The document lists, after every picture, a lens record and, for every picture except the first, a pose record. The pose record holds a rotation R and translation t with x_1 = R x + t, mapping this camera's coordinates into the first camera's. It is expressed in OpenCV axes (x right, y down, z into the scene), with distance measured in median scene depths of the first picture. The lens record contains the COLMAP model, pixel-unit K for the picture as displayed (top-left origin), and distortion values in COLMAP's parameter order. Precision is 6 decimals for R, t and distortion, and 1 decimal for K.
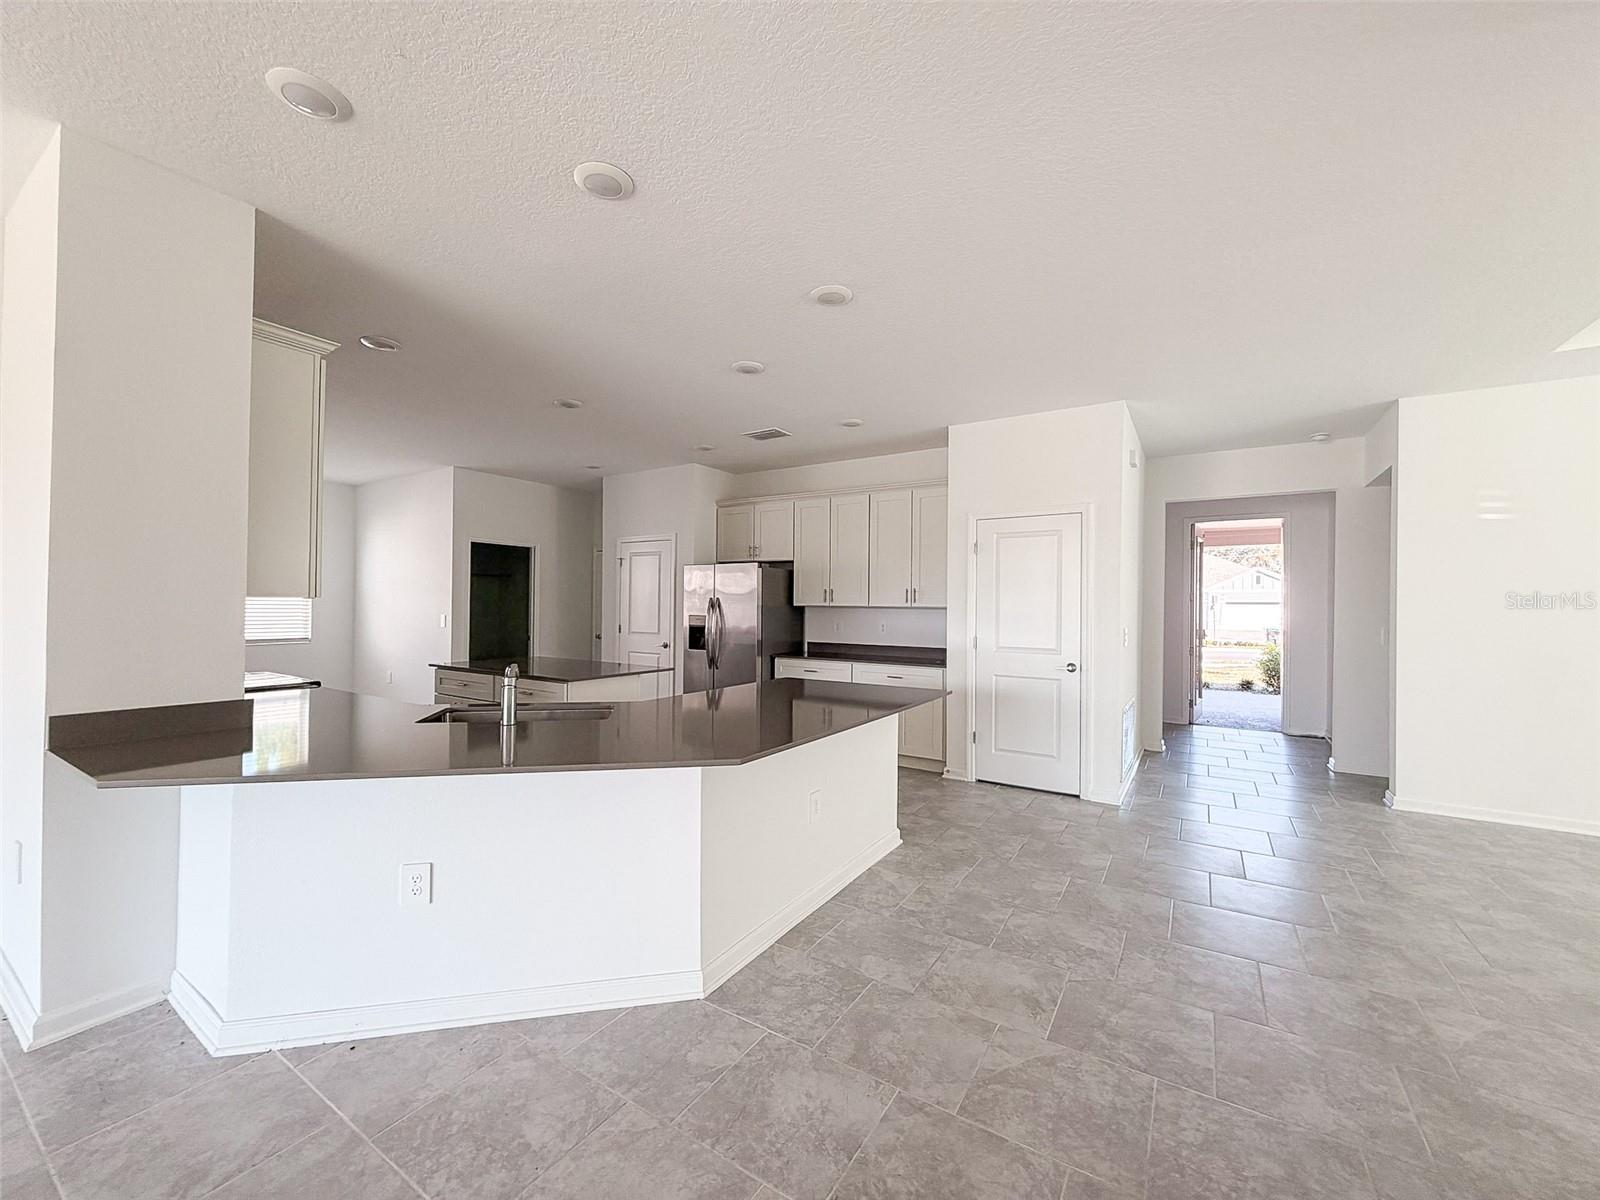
lens RADIAL K [[638.0, 0, 798.1], [0, 638.0, 602.0], [0, 0, 1]] dist [-0.000135, 0.000185]
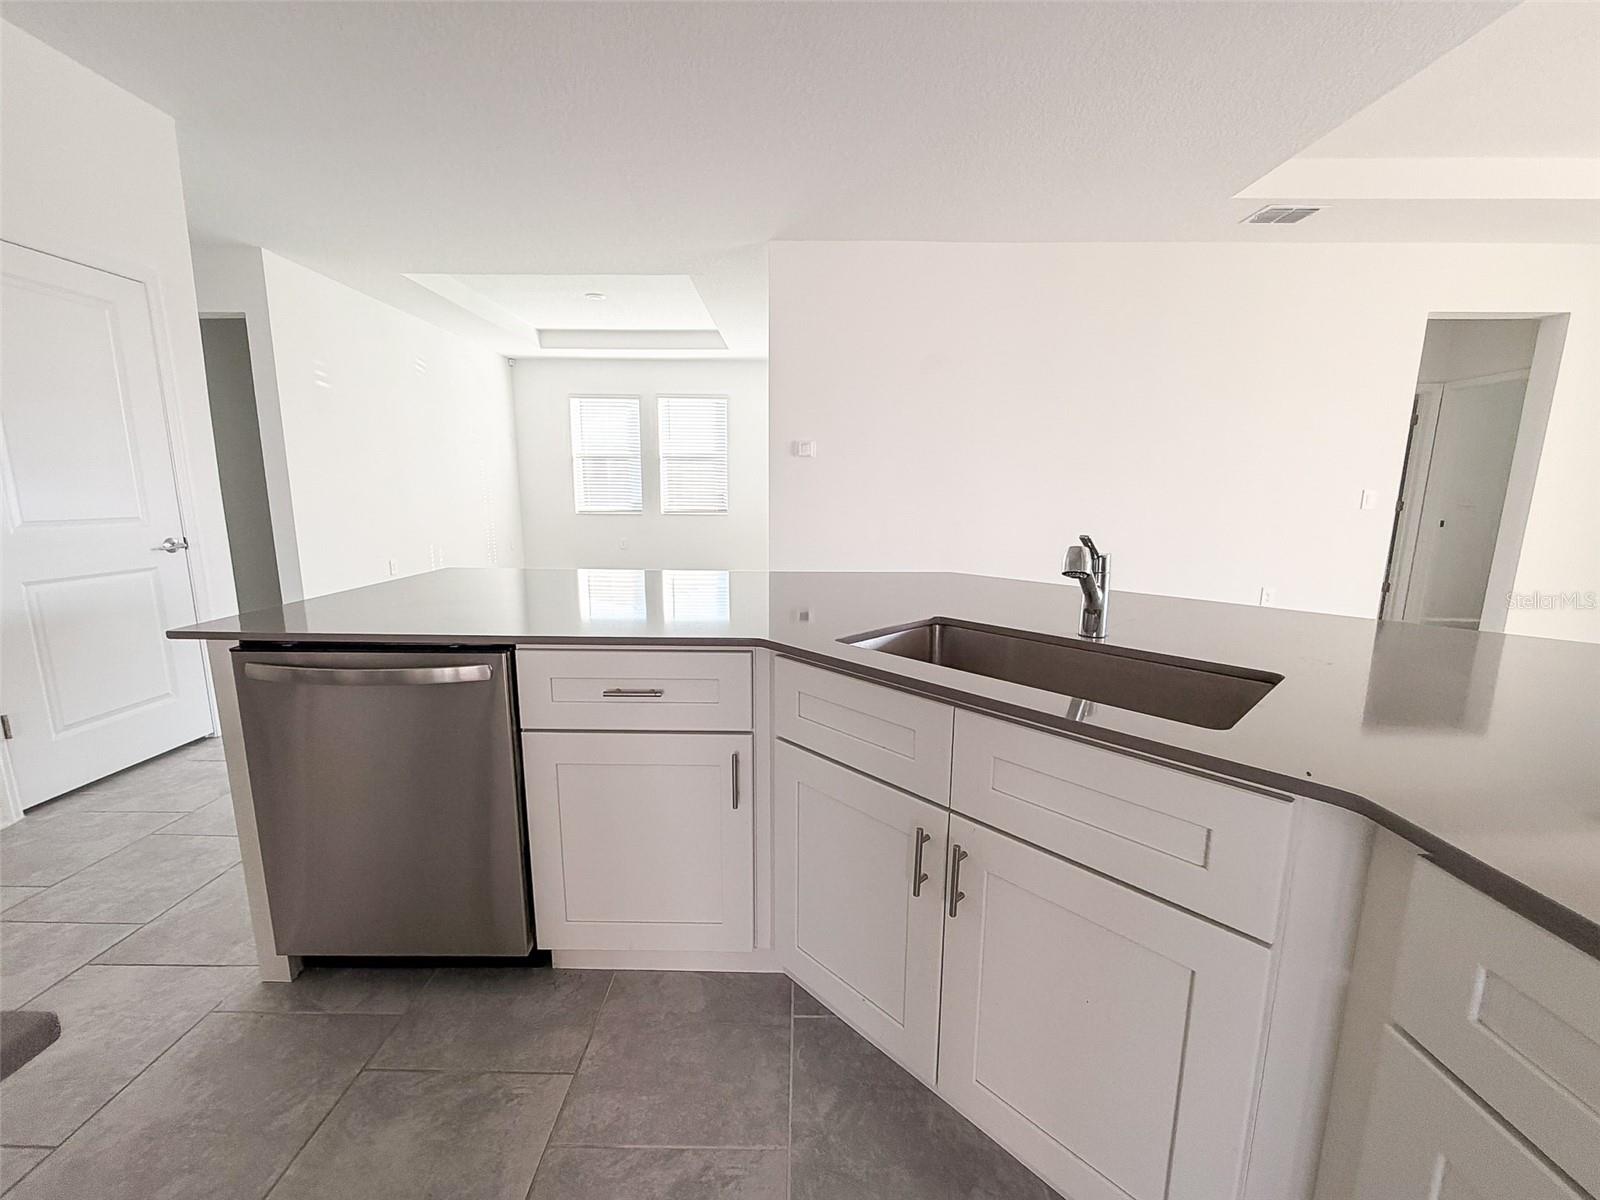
lens RADIAL K [[639.4, 0, 796.4], [0, 639.4, 601.1], [0, 0, 1]] dist [-0.002983, -0.000227]
pose [[-0.526869, -0.161121, 0.834535, -0.317886], [-0.018579, 0.983817, 0.178213, 0.026300], [-0.849743, 0.078390, -0.521336, 0.615387]]
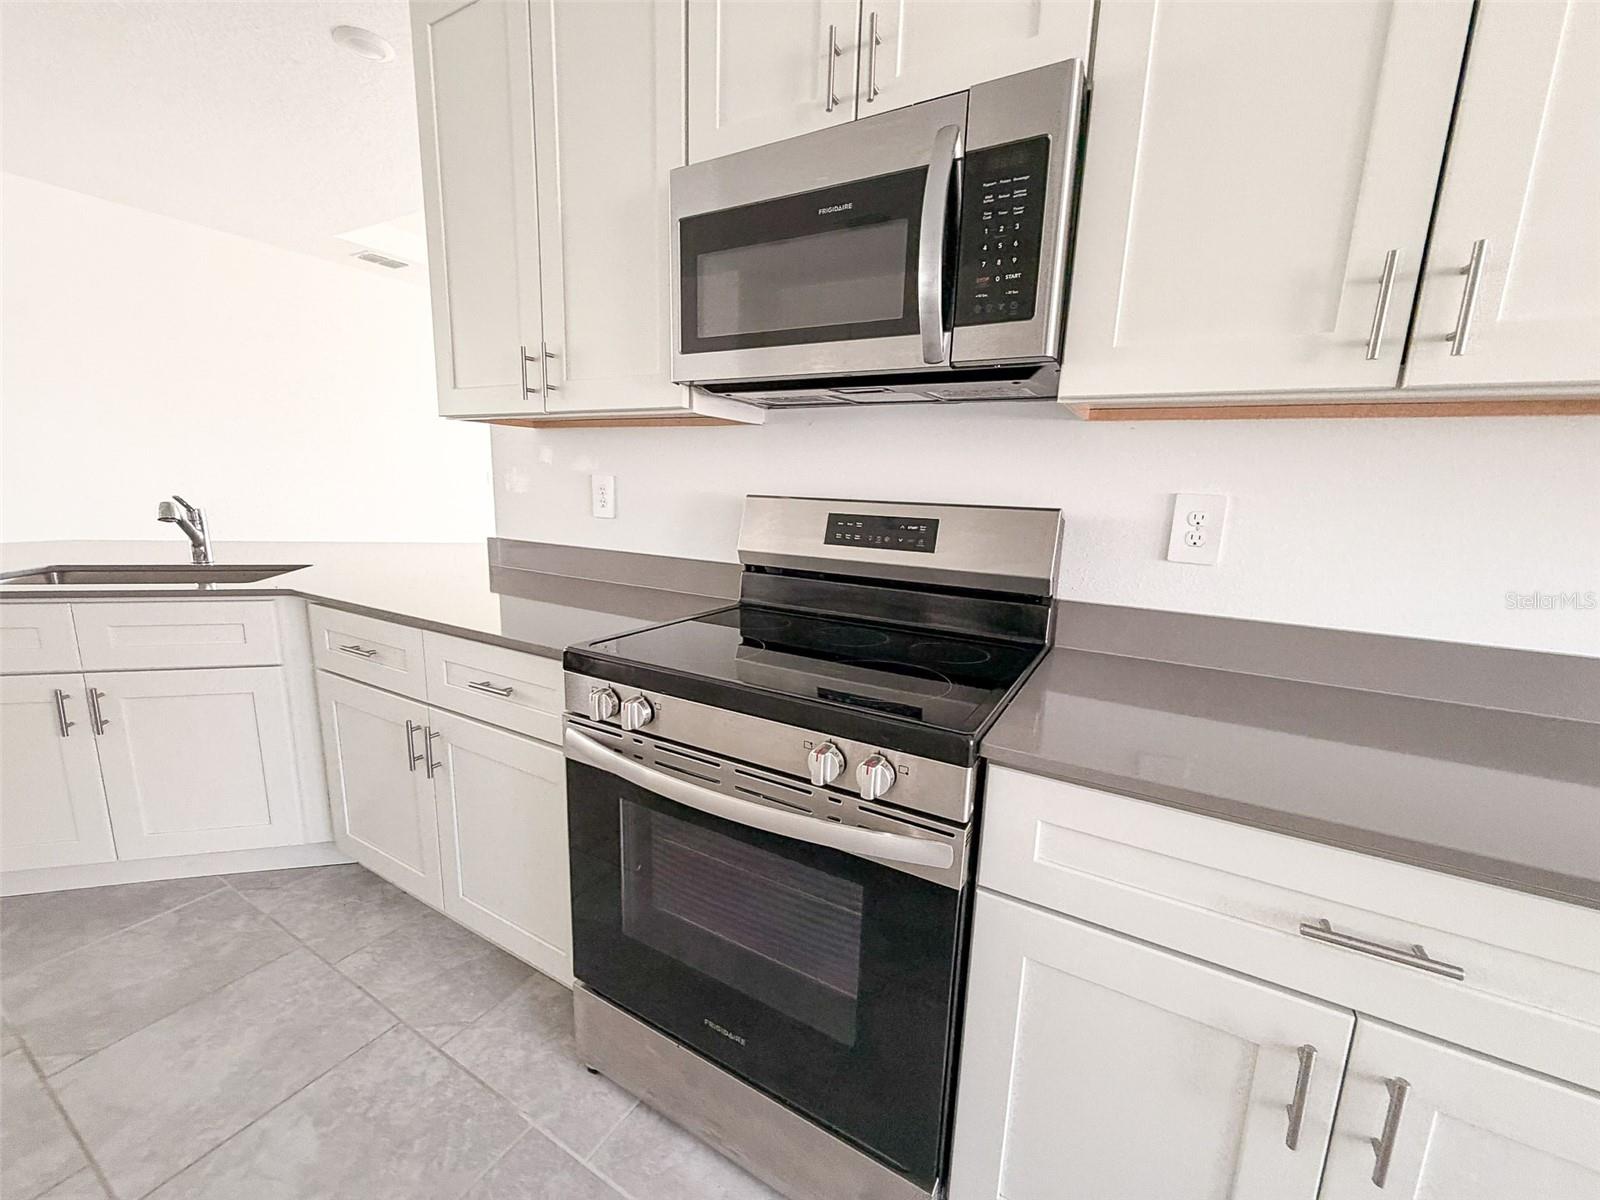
lens RADIAL K [[638.0, 0, 798.1], [0, 638.0, 602.0], [0, 0, 1]] dist [-0.000135, 0.000185]
pose [[-0.998005, -0.036320, -0.051633, -0.495316], [-0.044896, 0.983352, 0.176077, 0.022586], [0.044379, 0.178044, -0.983021, 0.770752]]
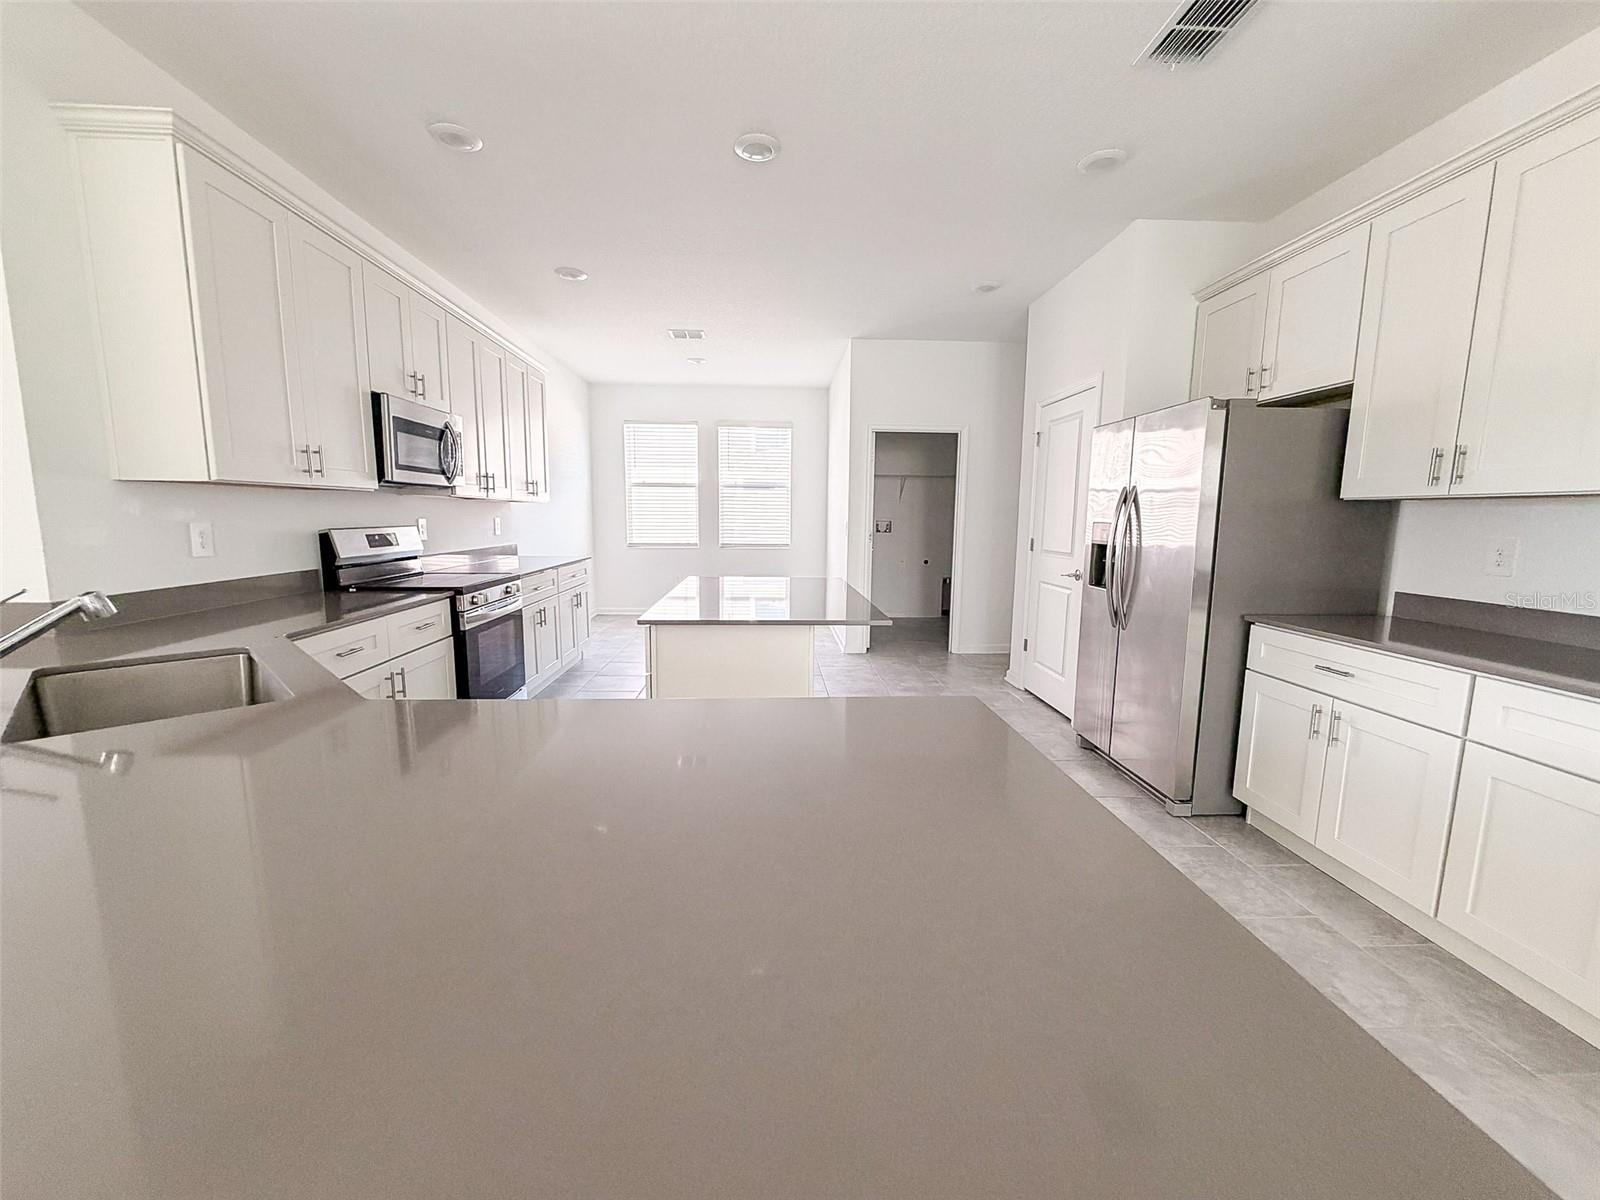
lens RADIAL K [[641.9, 0, 795.0], [0, 641.9, 599.2], [0, 0, 1]] dist [0.000712, -0.000087]
pose [[0.574869, 0.102308, -0.811824, 0.134664], [0.000539, 0.992105, 0.125409, 0.017954], [0.818245, -0.072531, 0.570276, 0.506469]]
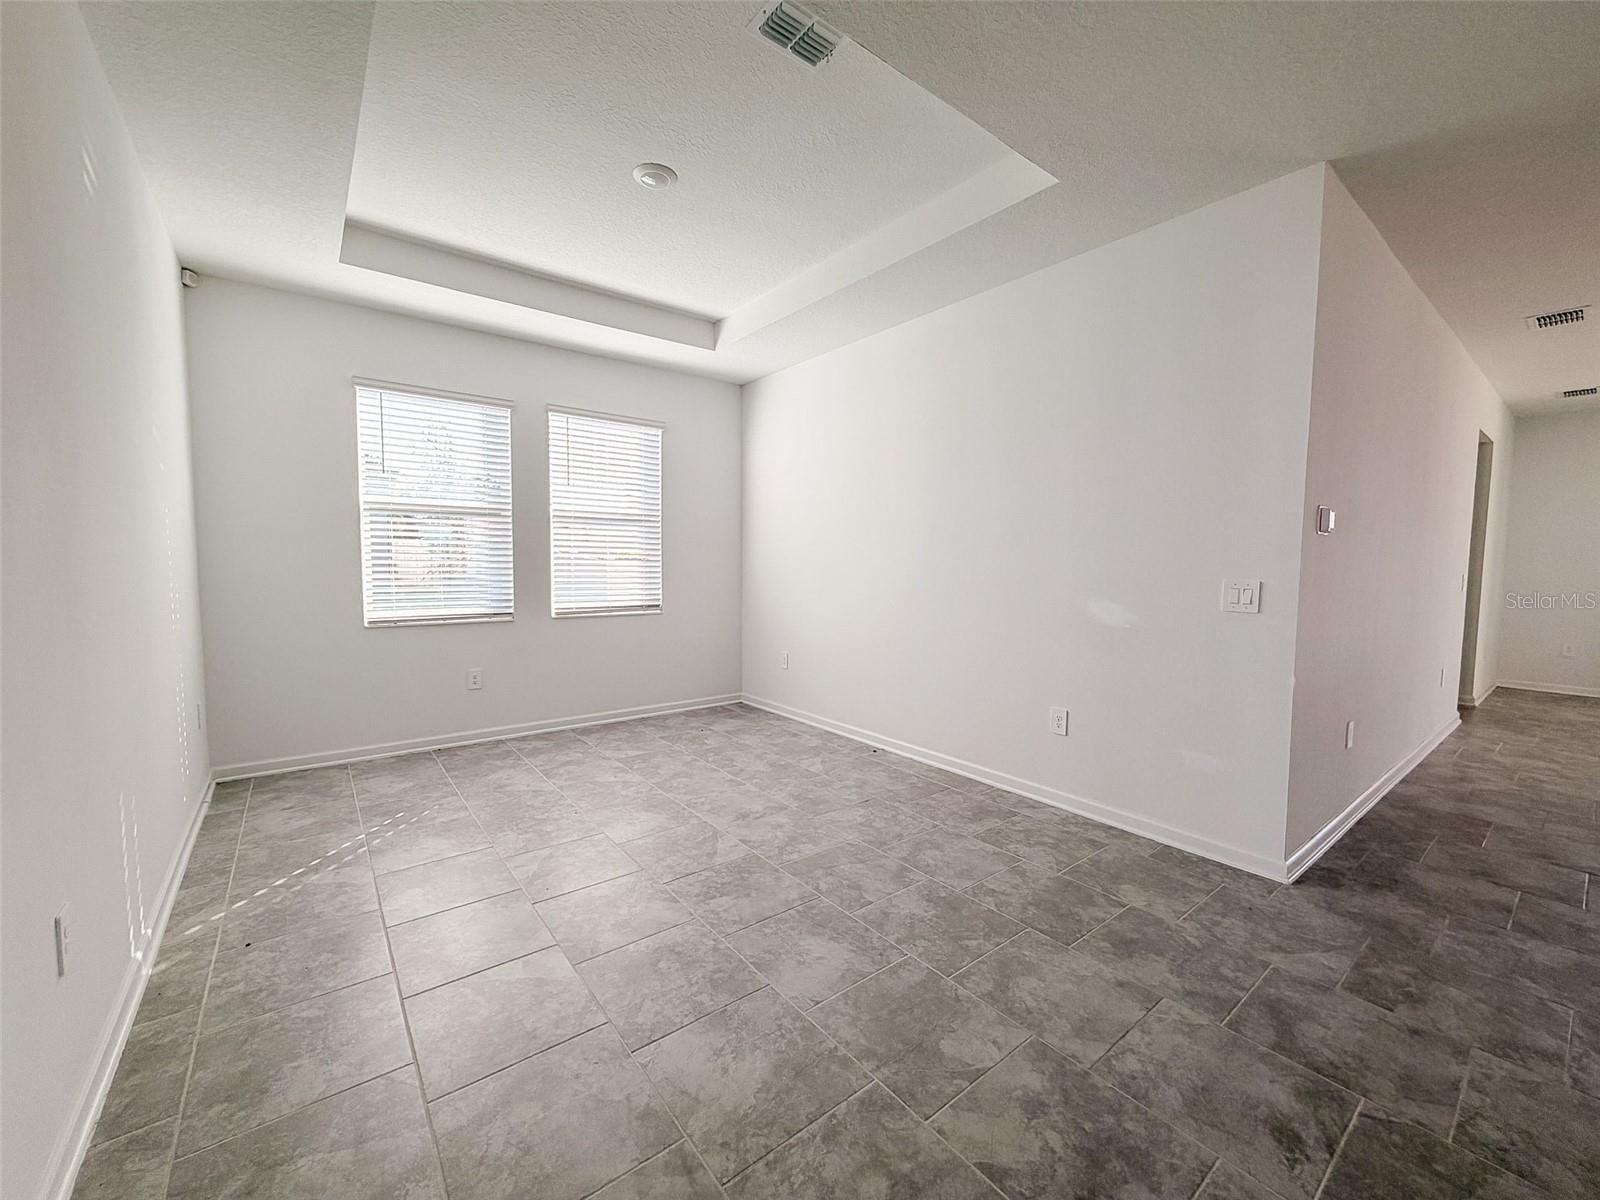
lens RADIAL K [[638.0, 0, 798.1], [0, 638.0, 602.0], [0, 0, 1]] dist [-0.000135, 0.000185]
pose [[-0.941186, -0.041439, 0.335338, 0.509274], [-0.021166, 0.997733, 0.063888, 0.019252], [-0.337225, 0.053033, -0.939929, 0.747767]]
